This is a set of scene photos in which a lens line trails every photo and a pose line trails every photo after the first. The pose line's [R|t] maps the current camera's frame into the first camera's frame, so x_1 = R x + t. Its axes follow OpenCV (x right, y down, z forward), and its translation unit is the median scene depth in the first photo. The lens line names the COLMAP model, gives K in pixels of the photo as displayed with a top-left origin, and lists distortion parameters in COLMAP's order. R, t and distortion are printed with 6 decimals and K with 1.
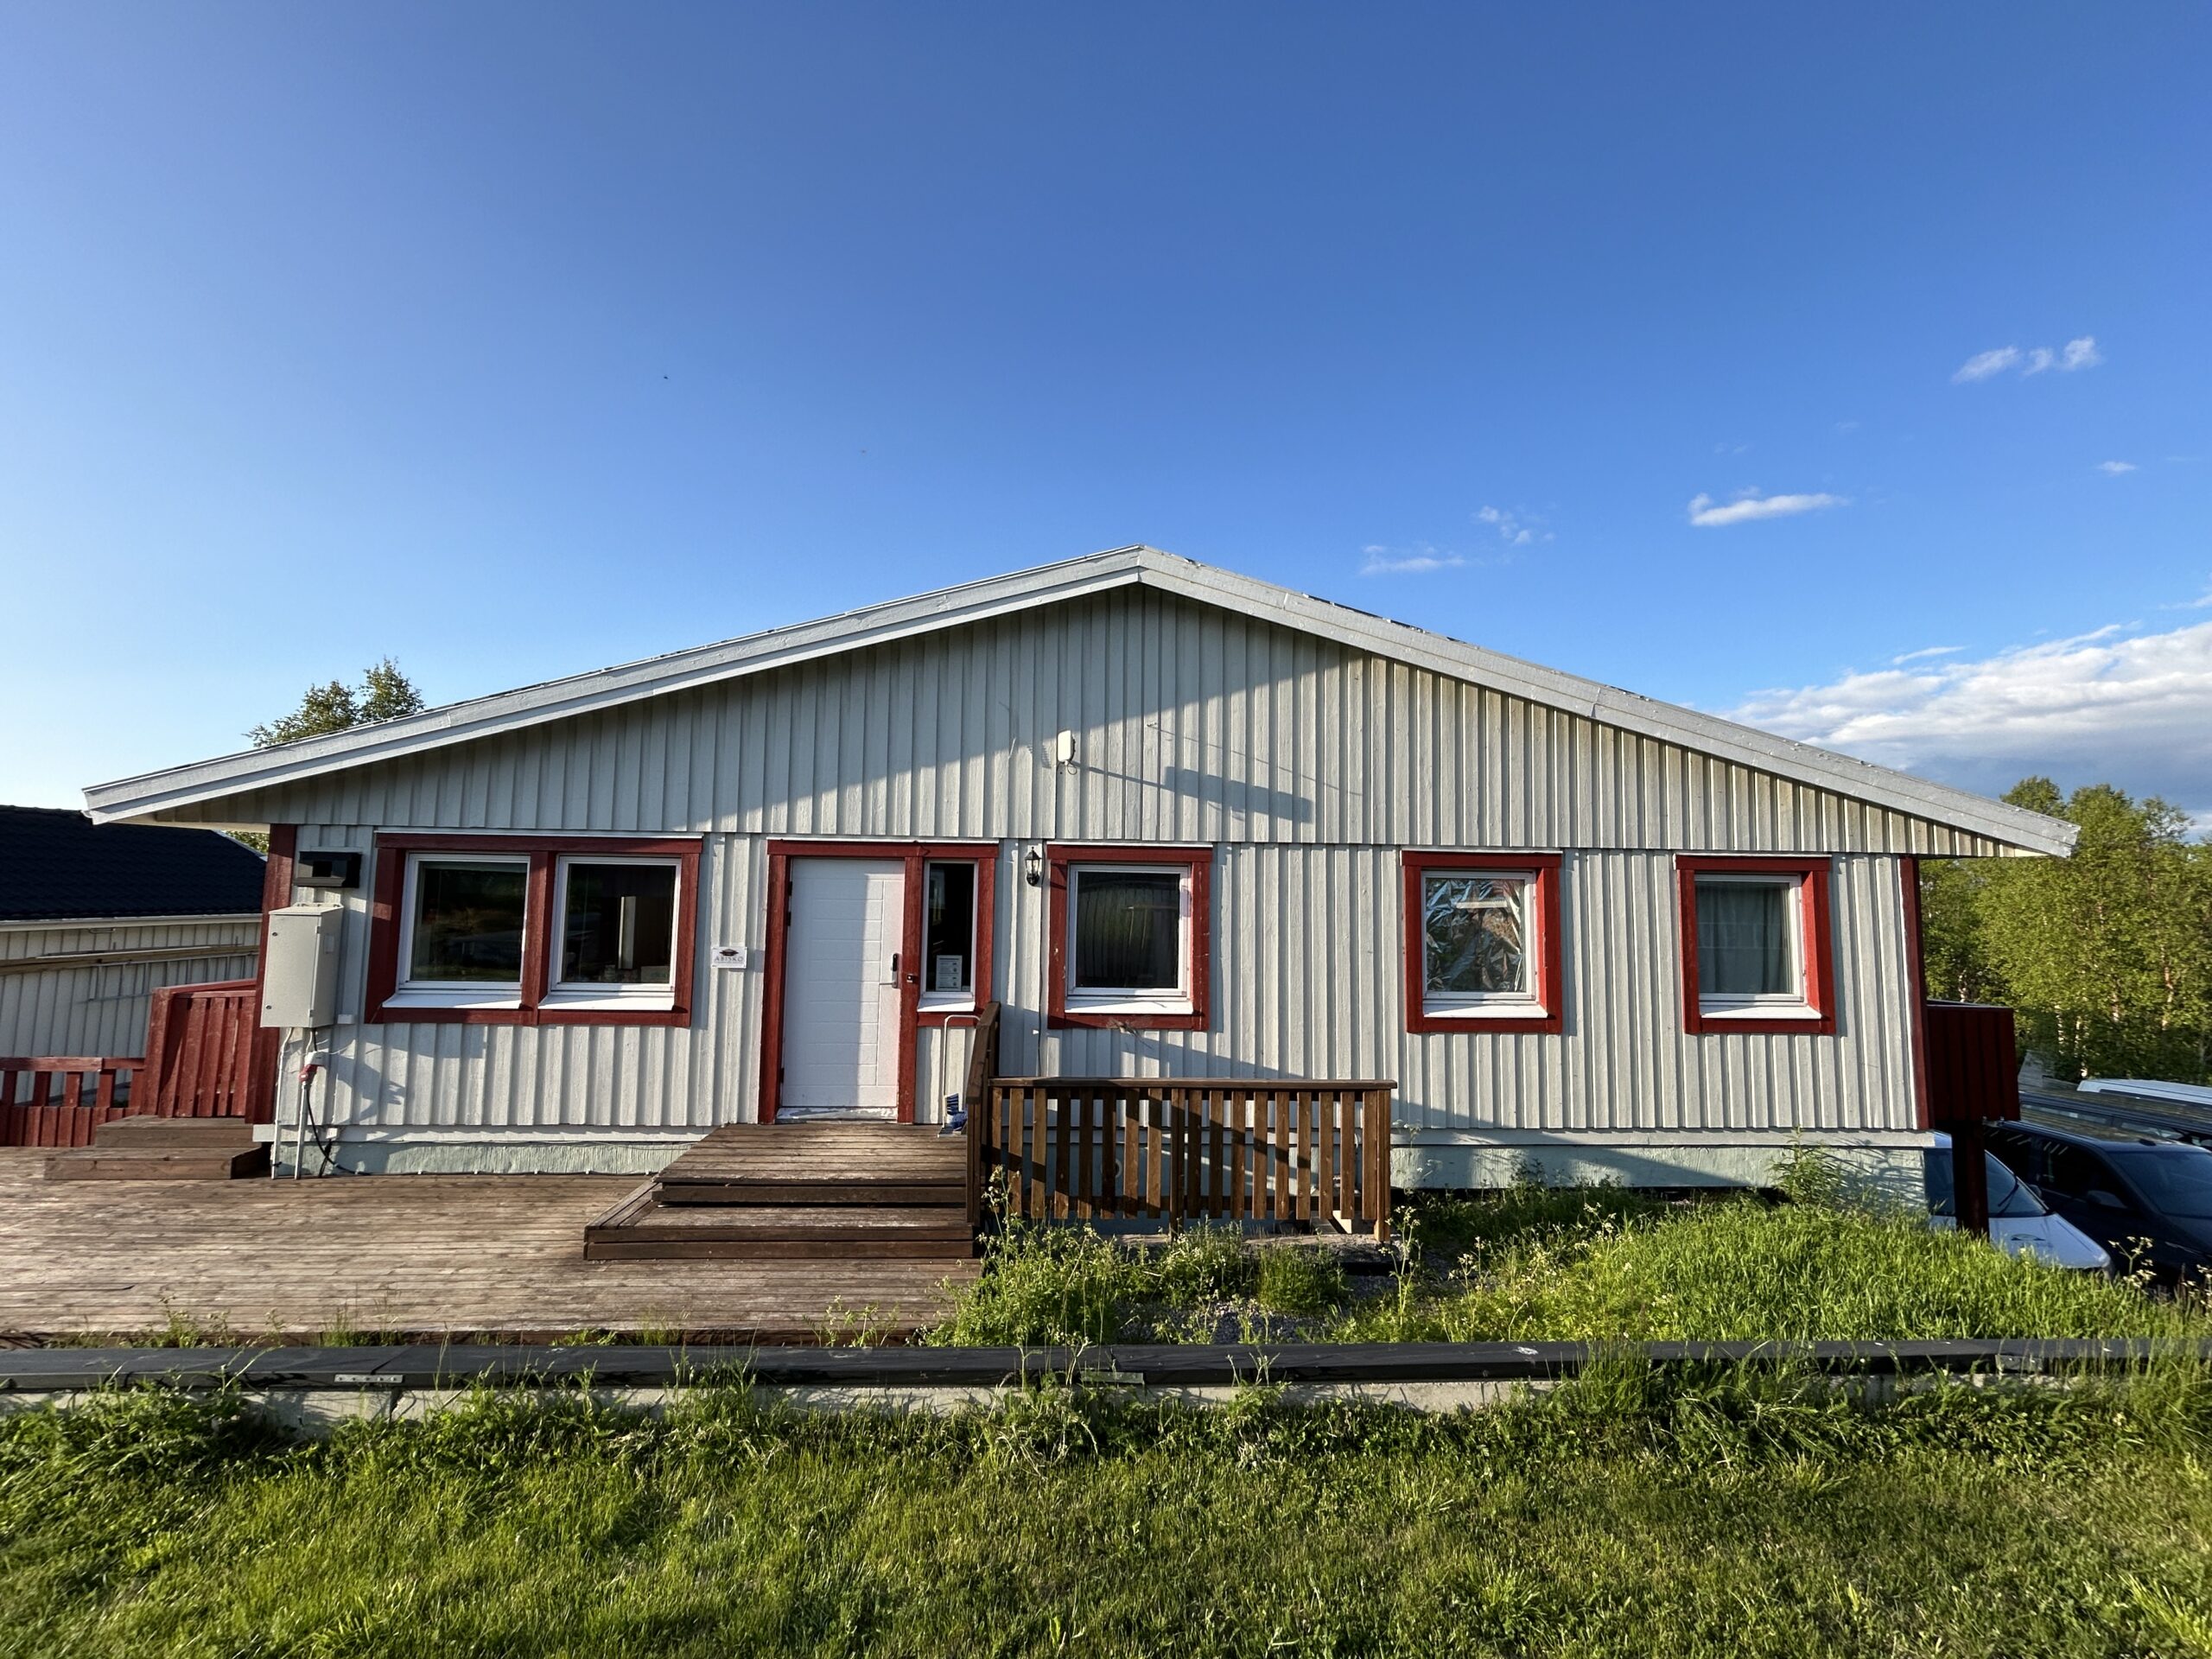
lens RADIAL K [[884.7, 0, 1106.0], [0, 884.7, 829.5], [0, 0, 1]] dist [-0.000007, -0.000025]
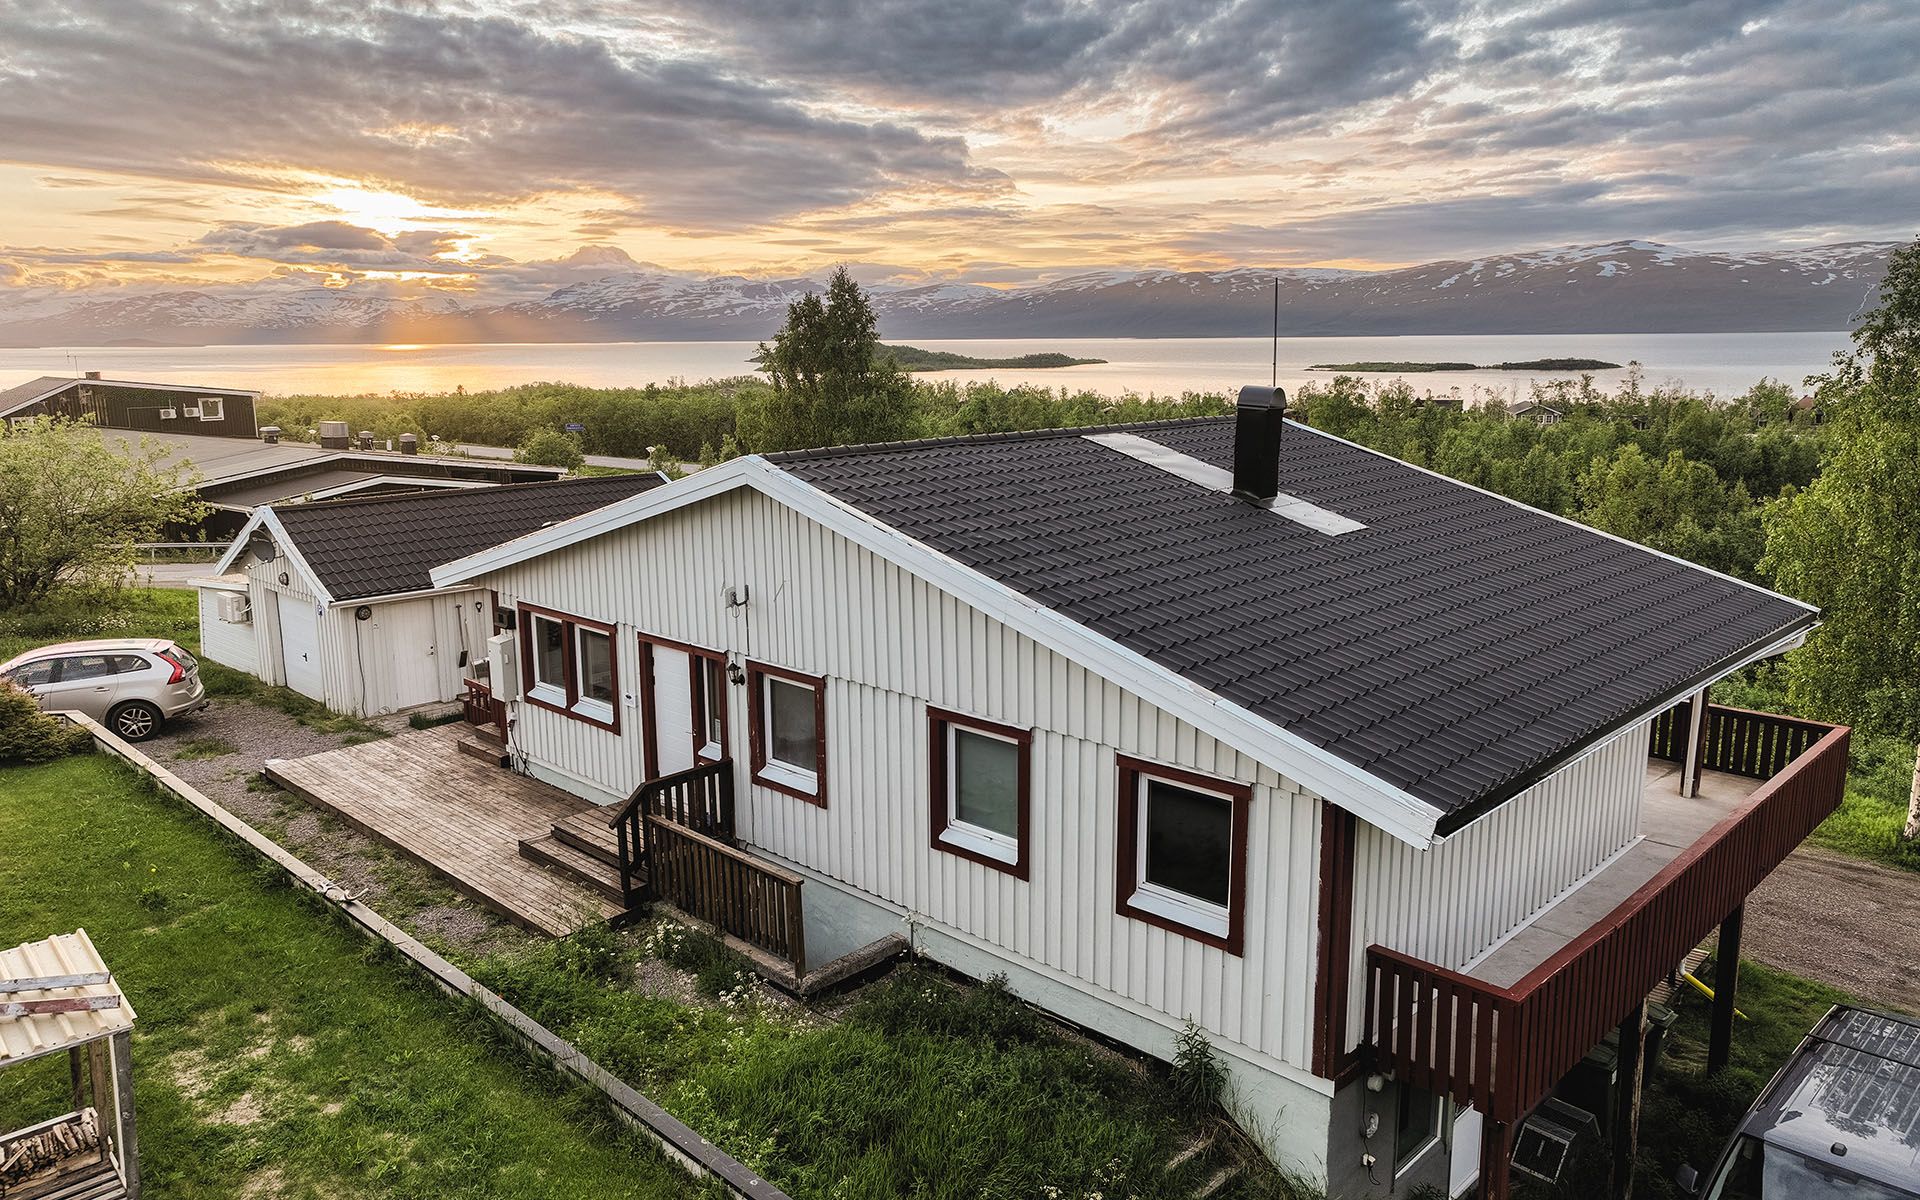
lens RADIAL K [[1322.2, 0, 960.0], [0, 1322.2, 600.0], [0, 0, 1]] dist [-0.004603, 0.001308]
pose [[0.692106, 0.115111, -0.712558, 1.671620], [0.068181, 0.972361, 0.223306, -0.521780], [0.718569, -0.203134, 0.665128, -0.128618]]
